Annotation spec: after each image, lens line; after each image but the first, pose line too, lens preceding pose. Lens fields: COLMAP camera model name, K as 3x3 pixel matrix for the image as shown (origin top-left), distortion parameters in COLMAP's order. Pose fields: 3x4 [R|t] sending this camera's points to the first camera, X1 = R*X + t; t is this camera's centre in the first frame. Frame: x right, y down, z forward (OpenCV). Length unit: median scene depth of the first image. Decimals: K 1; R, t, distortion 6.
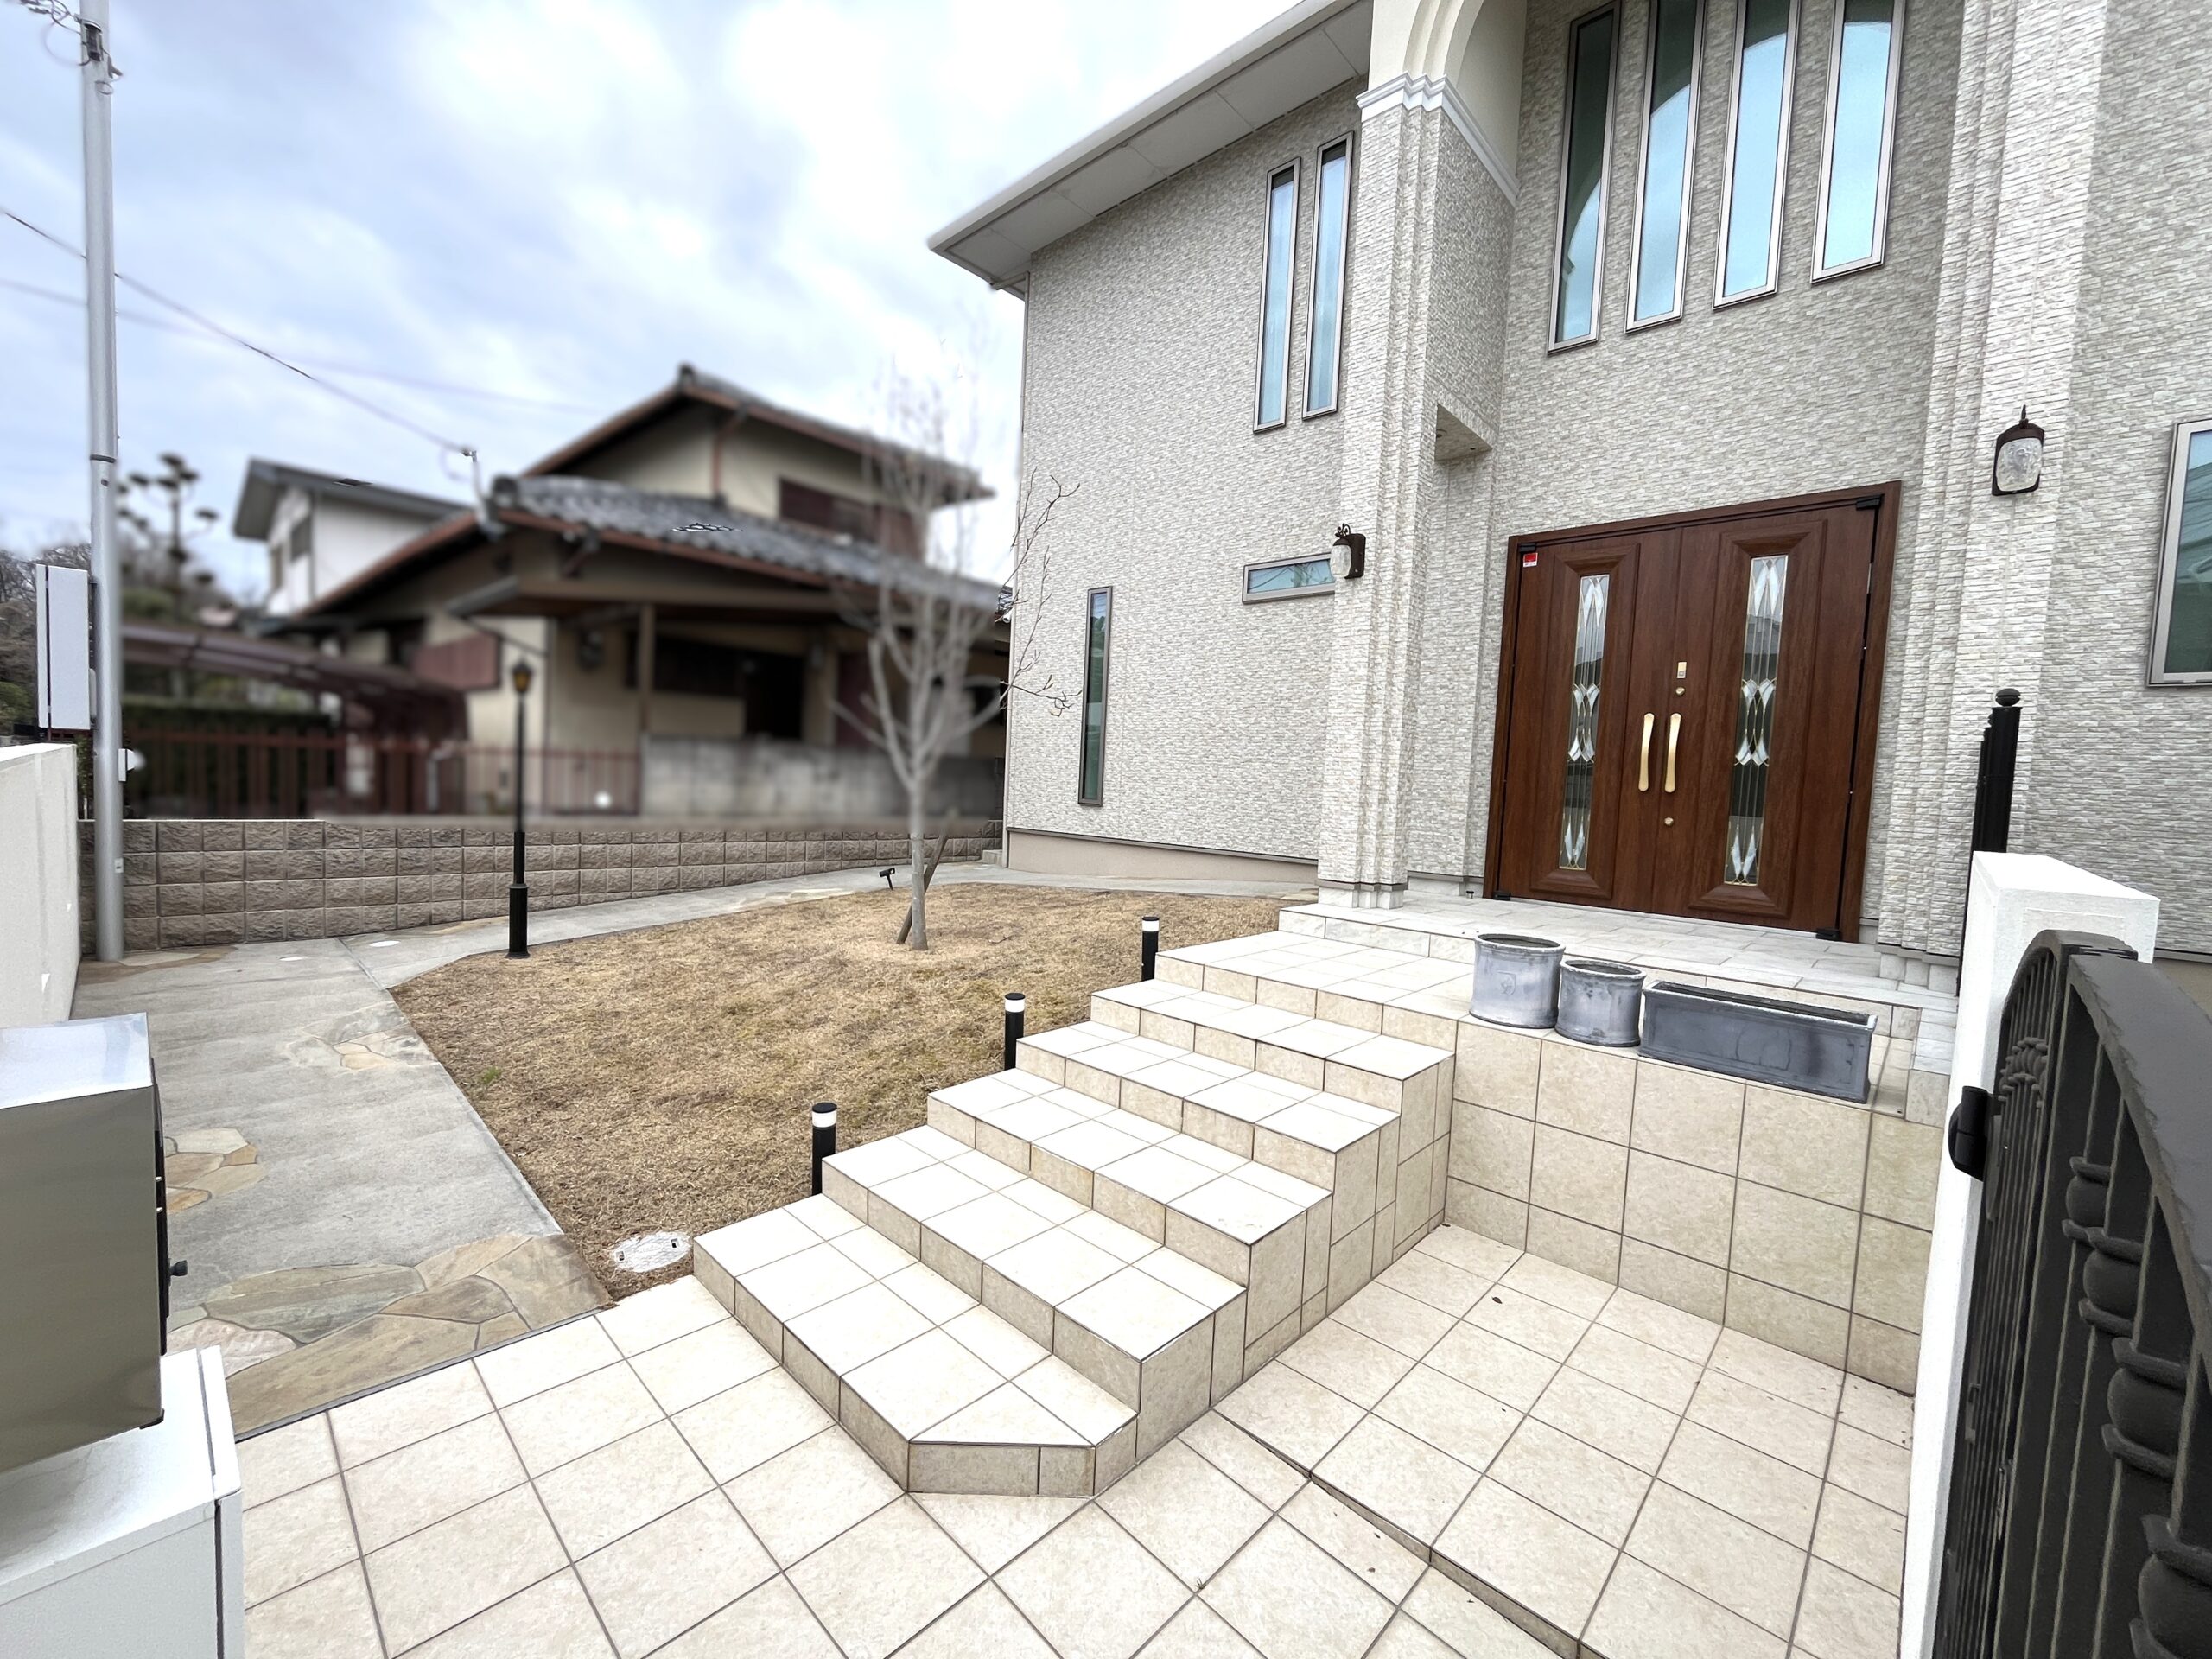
lens RADIAL K [[904.3, 0, 1099.2], [0, 904.3, 833.1], [0, 0, 1]] dist [-0.002821, -0.000228]
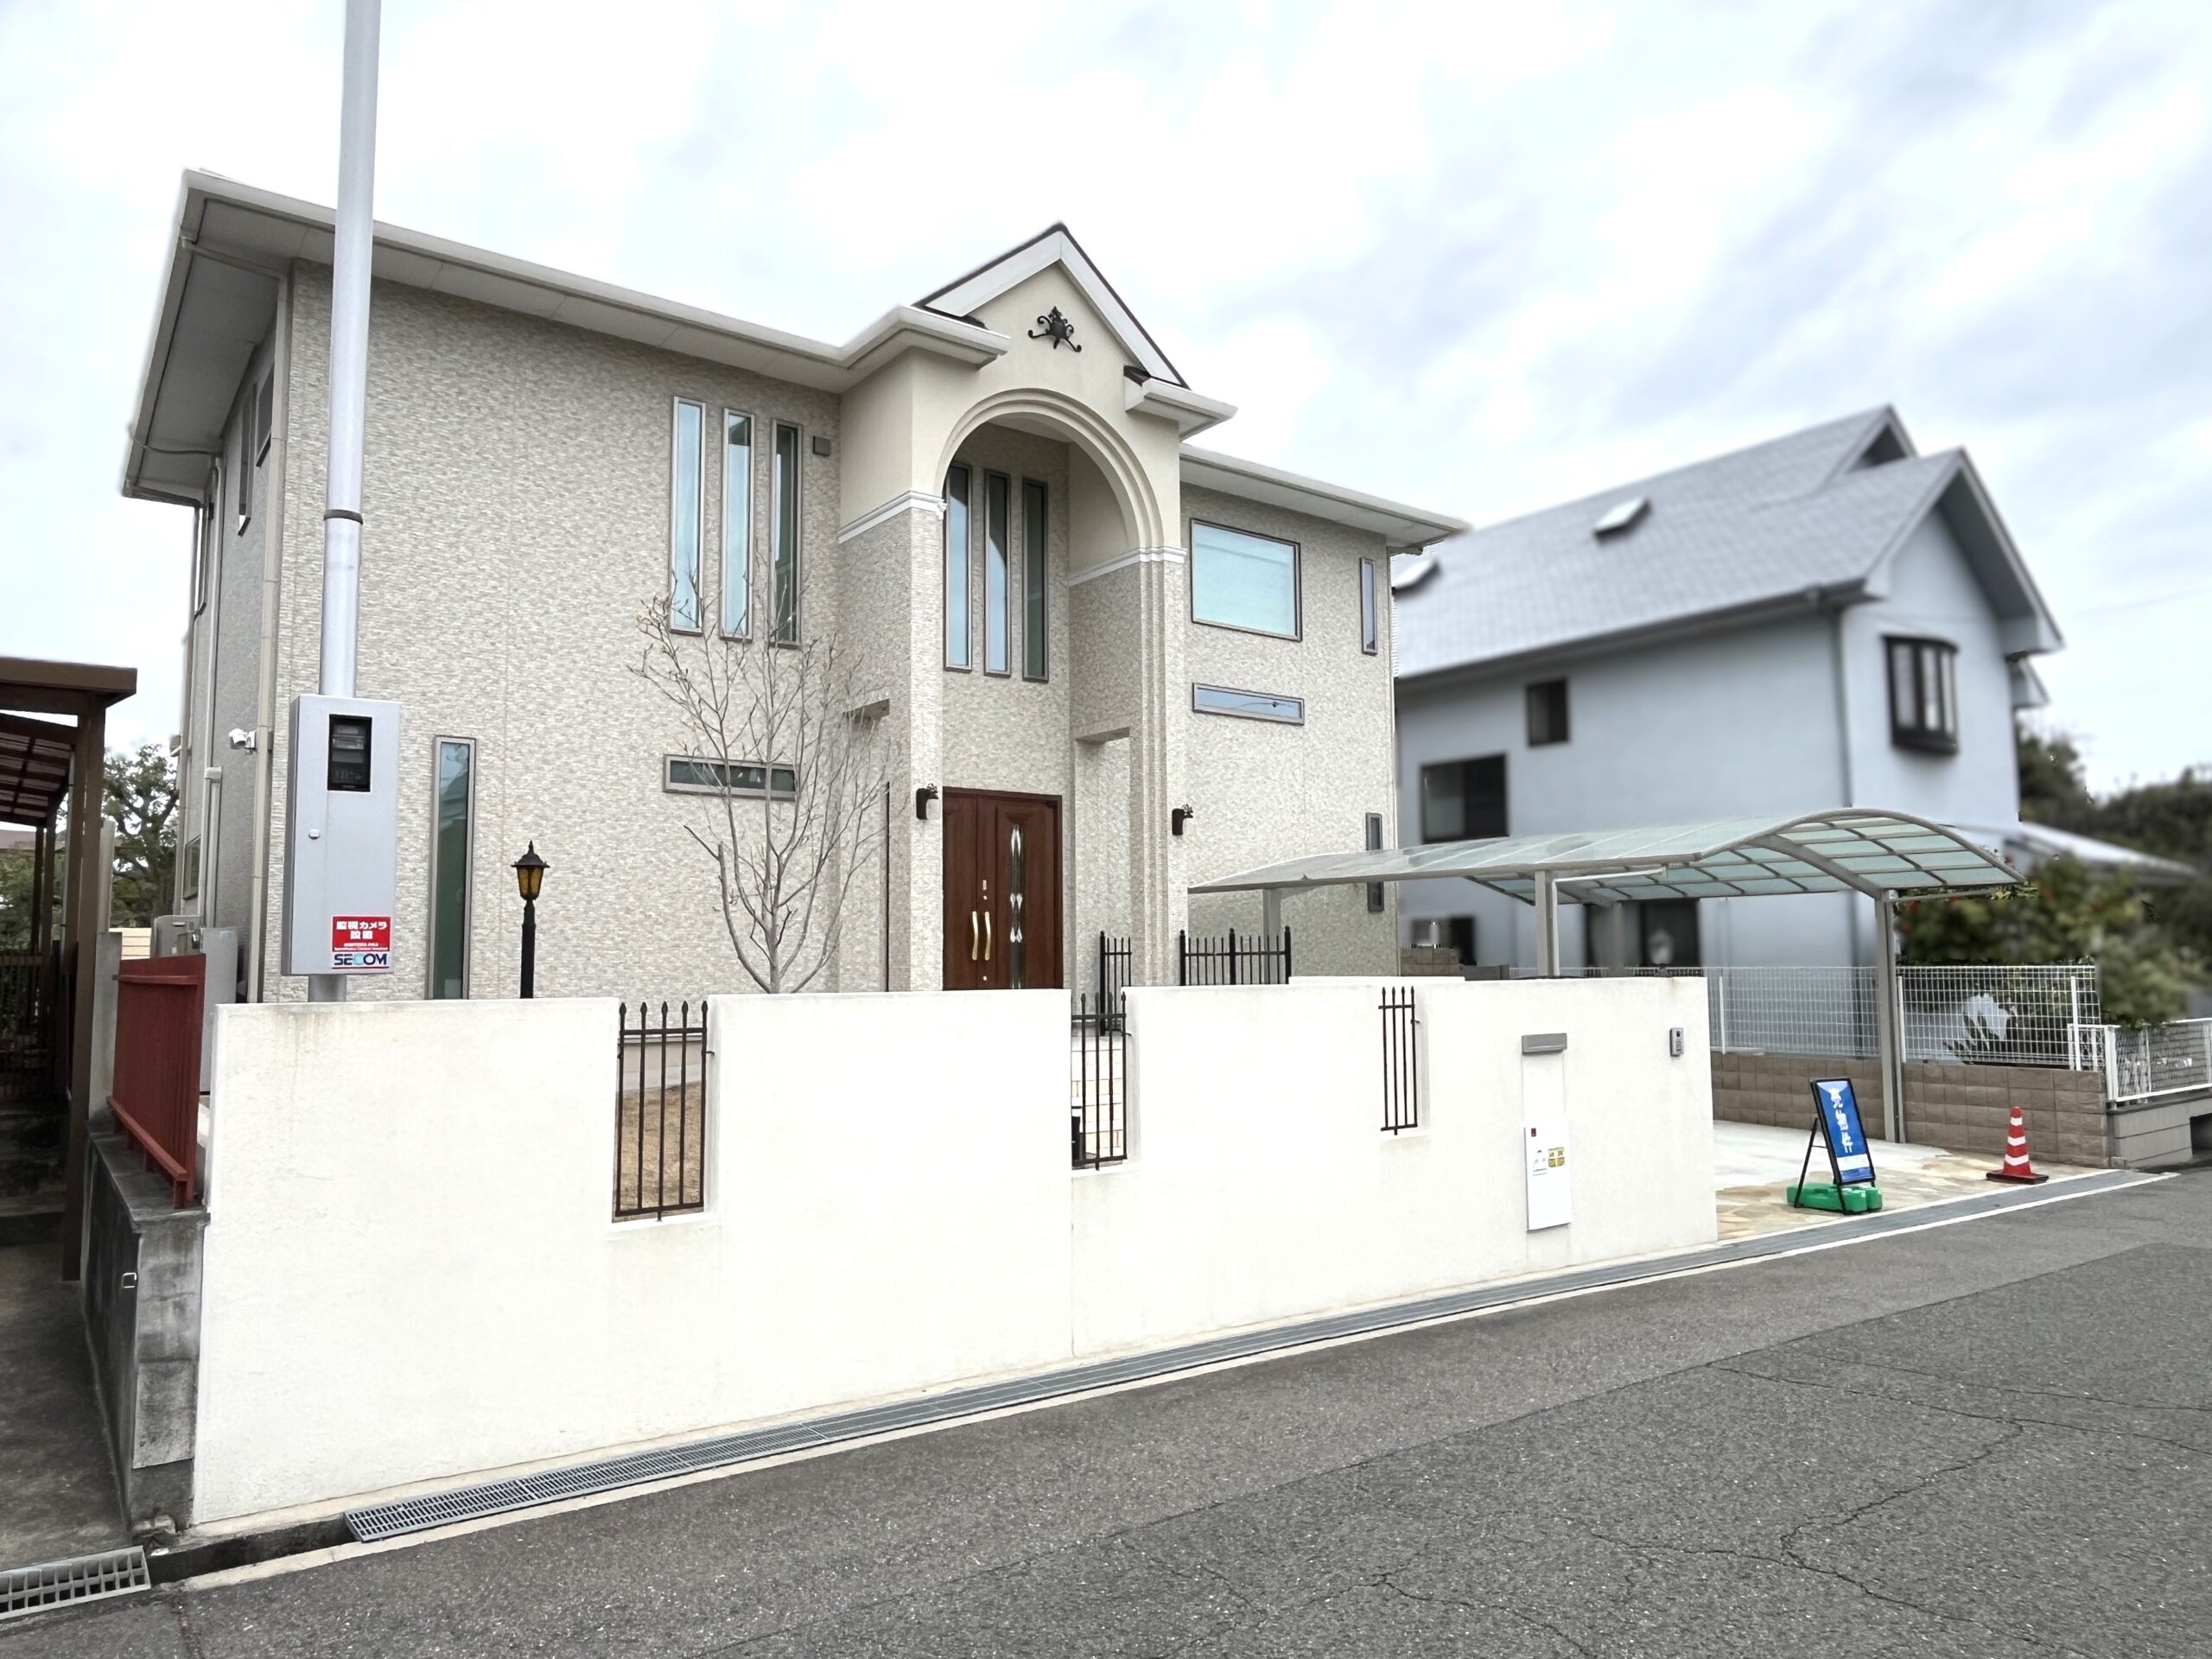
lens RADIAL K [[1440.3, 0, 1106.0], [0, 1440.3, 840.7], [0, 0, 1]] dist [0.000726, 0.000040]
pose [[0.165209, 0.036325, 0.985589, -1.868487], [0.072903, 0.996138, -0.048934, -0.115540], [-0.983561, 0.079937, 0.161922, 0.352950]]
